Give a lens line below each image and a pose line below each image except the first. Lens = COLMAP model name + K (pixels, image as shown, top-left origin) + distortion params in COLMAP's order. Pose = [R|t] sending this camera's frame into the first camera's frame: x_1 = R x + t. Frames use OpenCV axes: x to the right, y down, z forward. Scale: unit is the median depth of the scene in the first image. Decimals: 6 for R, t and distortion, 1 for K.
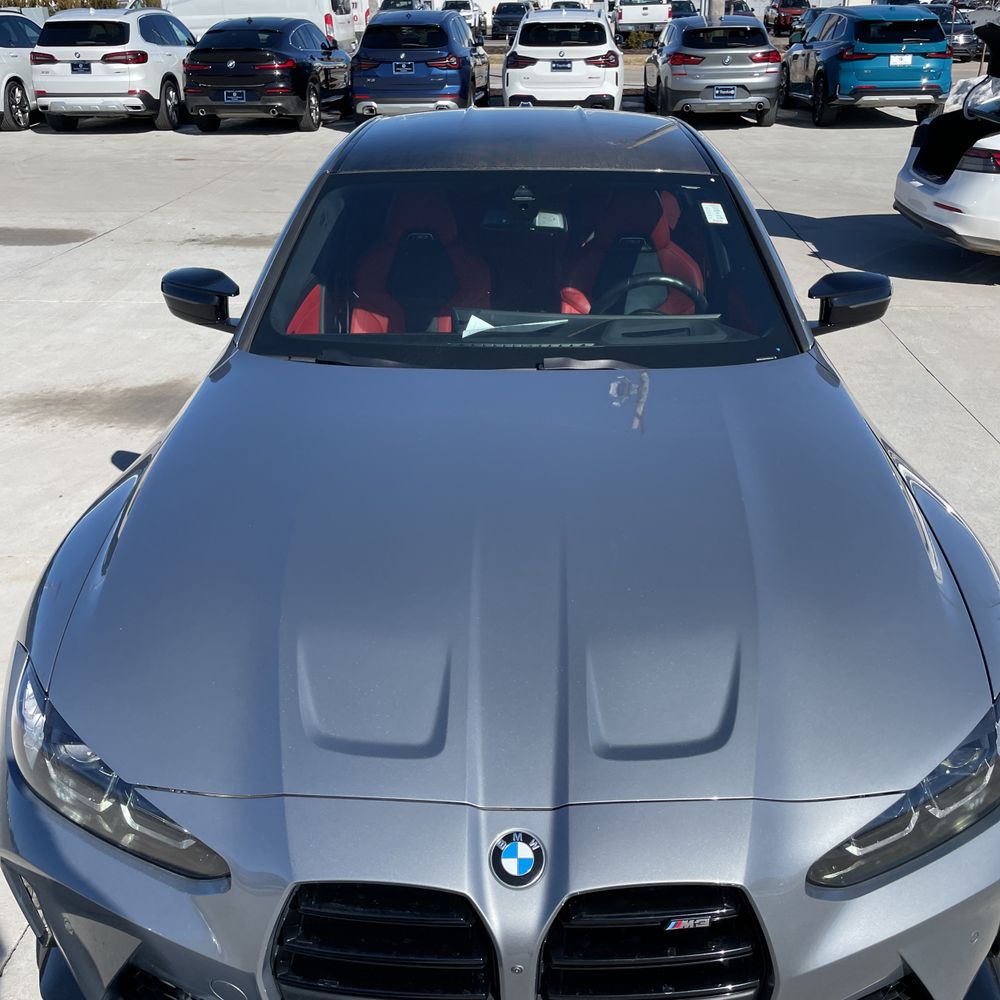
lens RADIAL K [[1011.2, 0, 505.8], [0, 1011.2, 519.6], [0, 0, 1]] dist [0.028684, 0.000000]
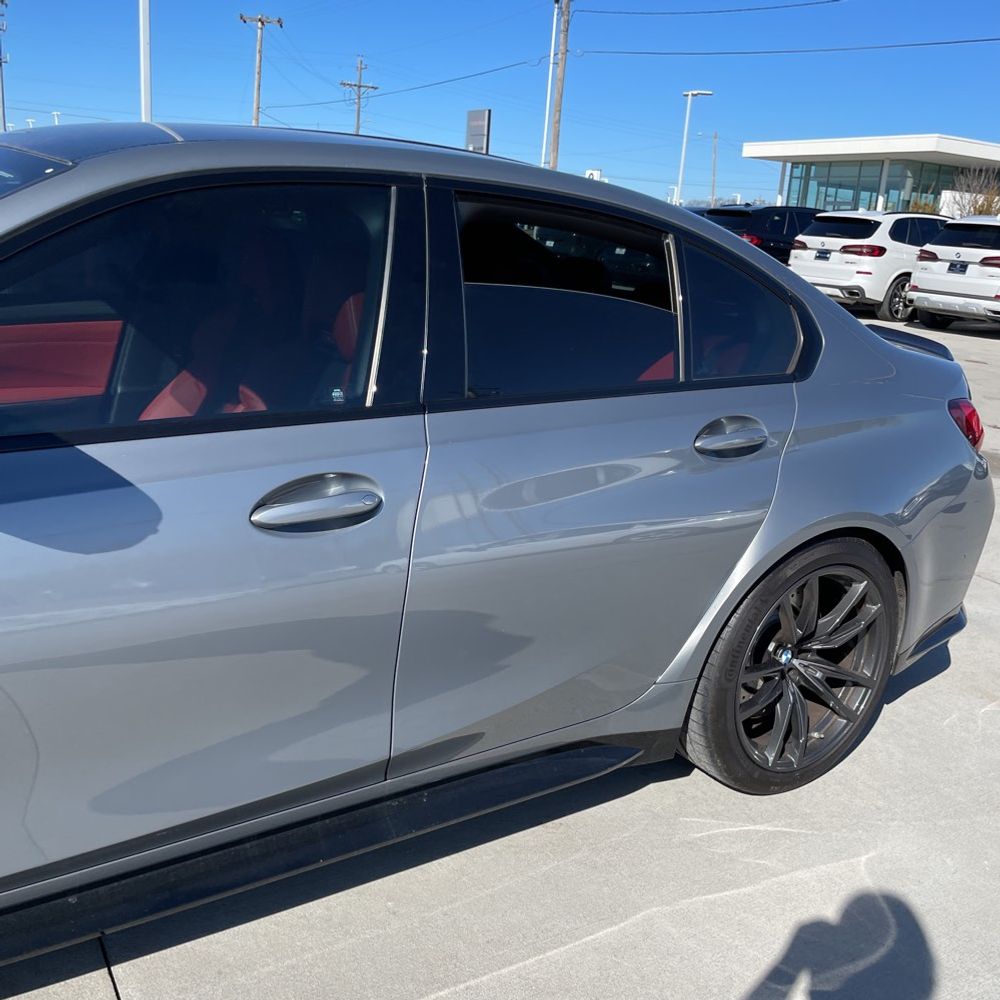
lens RADIAL K [[1011.2, 0, 514.7], [0, 1011.2, 500.5], [0, 0, 1]] dist [0.028684, 0.000000]
pose [[0.568213, 0.275638, -0.775344, 0.165023], [-0.440268, 0.897860, -0.003460, -0.058842], [0.695196, 0.343325, 0.631530, 0.184202]]
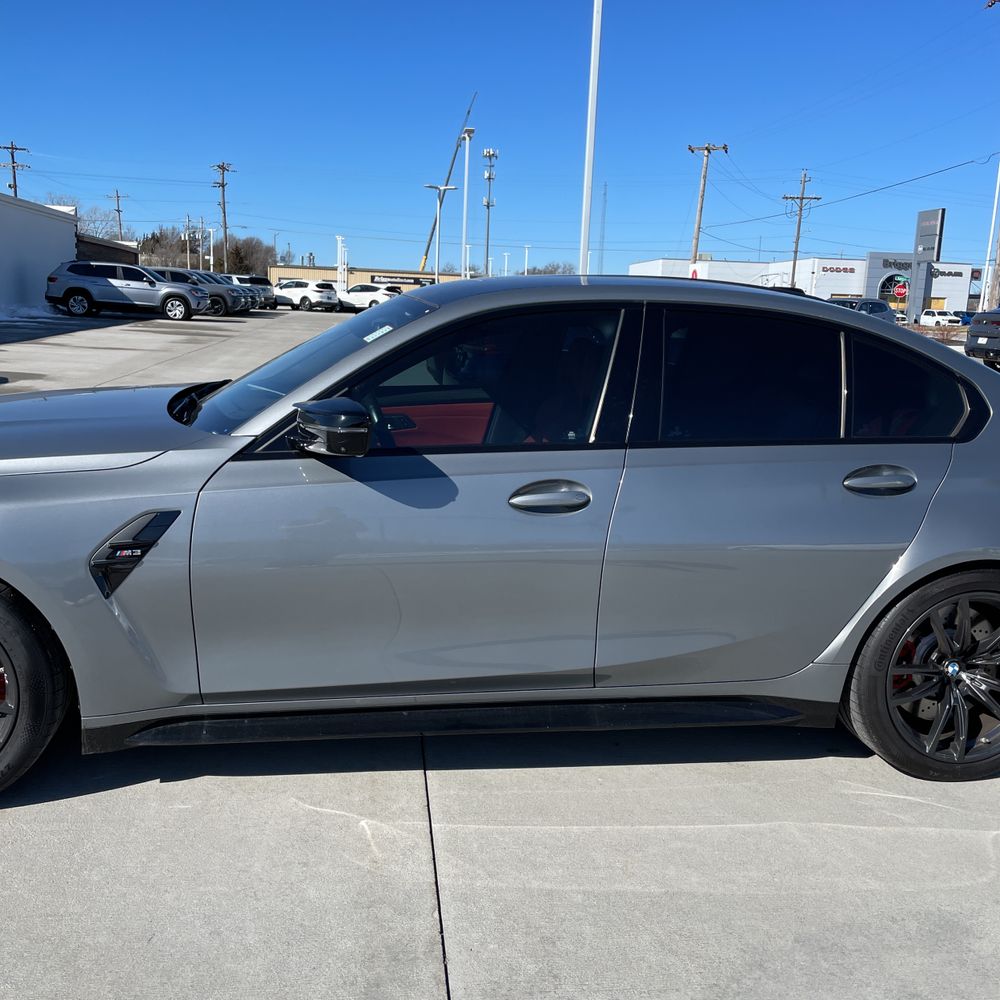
lens RADIAL K [[1011.2, 0, 493.2], [0, 1011.2, 503.4], [0, 0, 1]] dist [0.028684, 0.000000]
pose [[0.169180, 0.212017, -0.962511, 0.245094], [-0.473243, 0.874117, 0.109364, -0.063783], [0.864534, 0.436999, 0.248219, 0.184621]]
